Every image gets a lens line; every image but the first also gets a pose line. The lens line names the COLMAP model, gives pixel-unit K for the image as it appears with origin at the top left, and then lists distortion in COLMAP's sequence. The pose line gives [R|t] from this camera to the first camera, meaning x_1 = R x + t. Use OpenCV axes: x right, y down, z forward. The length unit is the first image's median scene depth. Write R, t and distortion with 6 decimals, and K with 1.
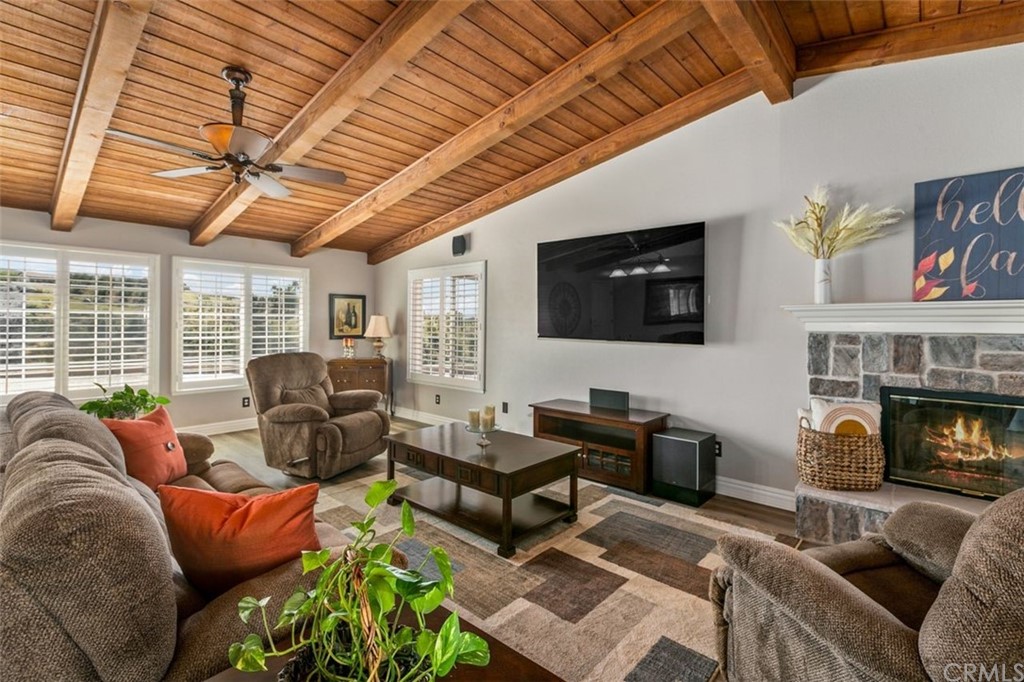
lens RADIAL K [[470.5, 0, 516.2], [0, 470.5, 330.3], [0, 0, 1]] dist [-0.000082, 0.000035]
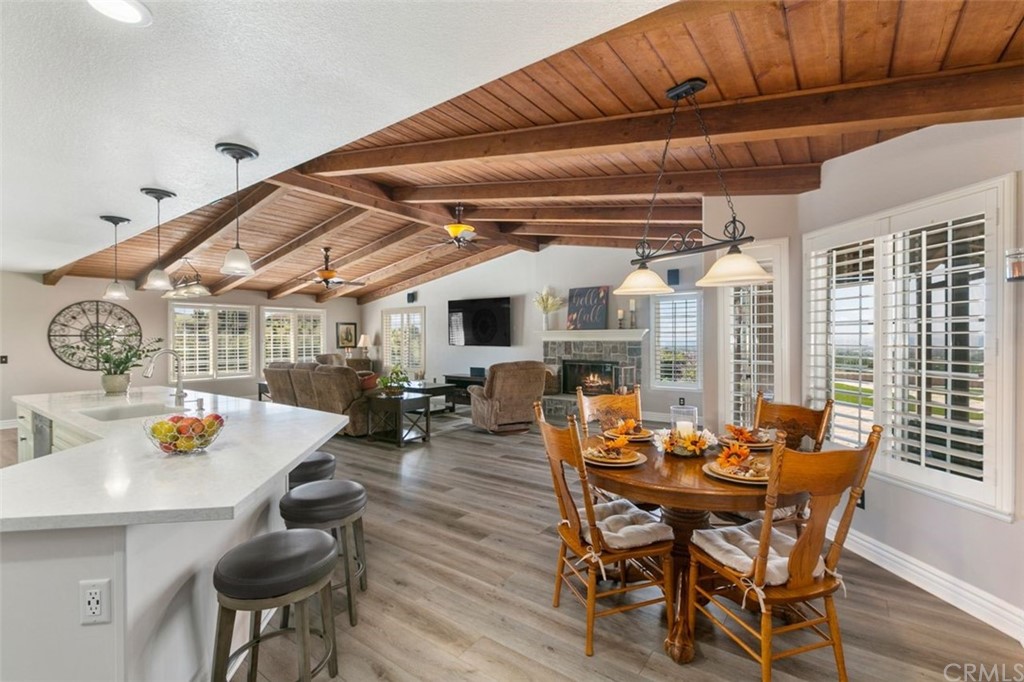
lens RADIAL K [[458.9, 0, 512.0], [0, 458.9, 341.0], [0, 0, 1]] dist [0.001611, 0.000250]
pose [[0.996025, -0.011366, 0.088349, 0.132856], [0.011834, 0.999919, -0.004774, 0.008857], [-0.088288, 0.005801, 0.996078, -0.978378]]
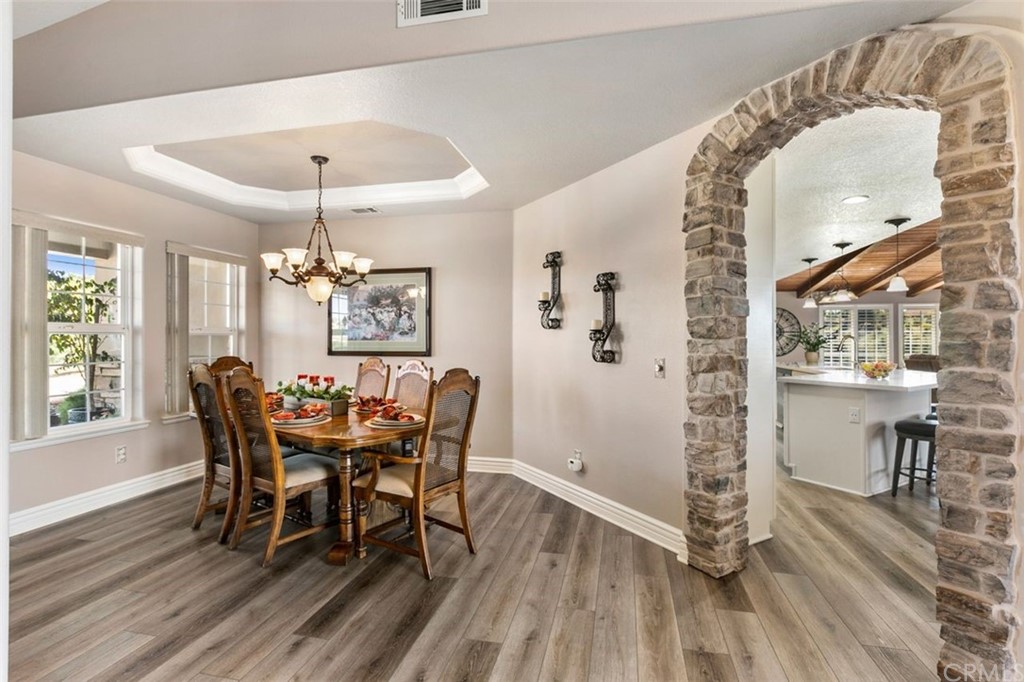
lens RADIAL K [[488.2, 0, 514.4], [0, 488.2, 335.5], [0, 0, 1]] dist [-0.003965, -0.001311]
pose [[0.479974, -0.012512, -0.877194, 0.333568], [-0.008103, 0.999792, -0.018695, 0.036538], [0.877245, 0.016081, 0.479773, -1.513583]]
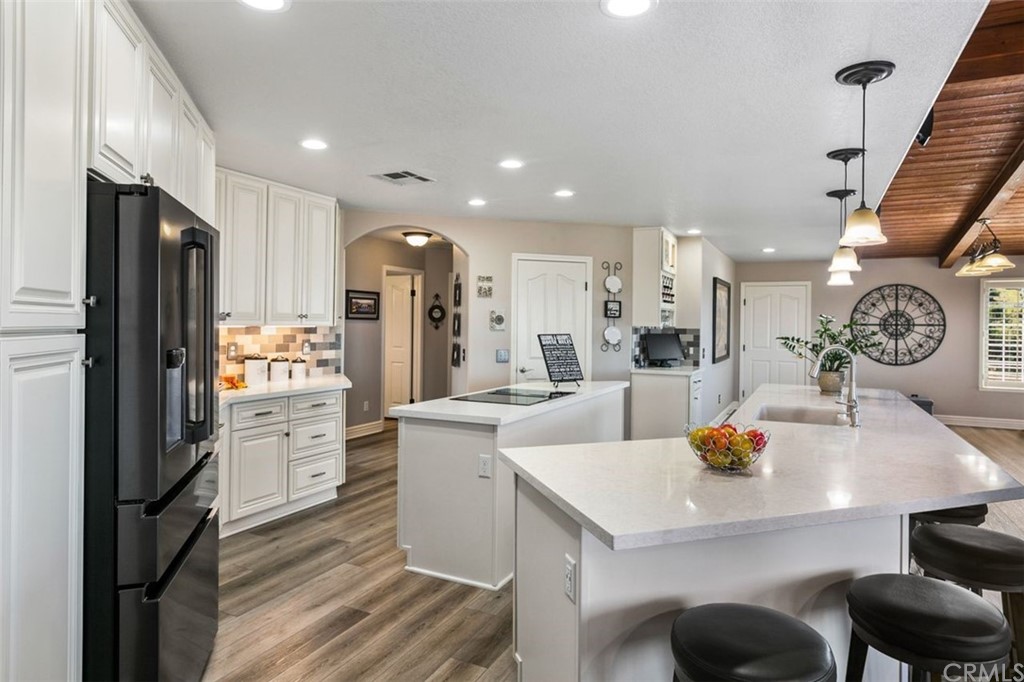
lens RADIAL K [[594.7, 0, 513.2], [0, 594.7, 325.2], [0, 0, 1]] dist [-0.006104, -0.001351]
pose [[0.260533, -0.005555, -0.965449, 0.248772], [-0.014784, 0.999843, -0.009742, 0.001638], [0.965352, 0.016811, 0.260411, -0.843016]]
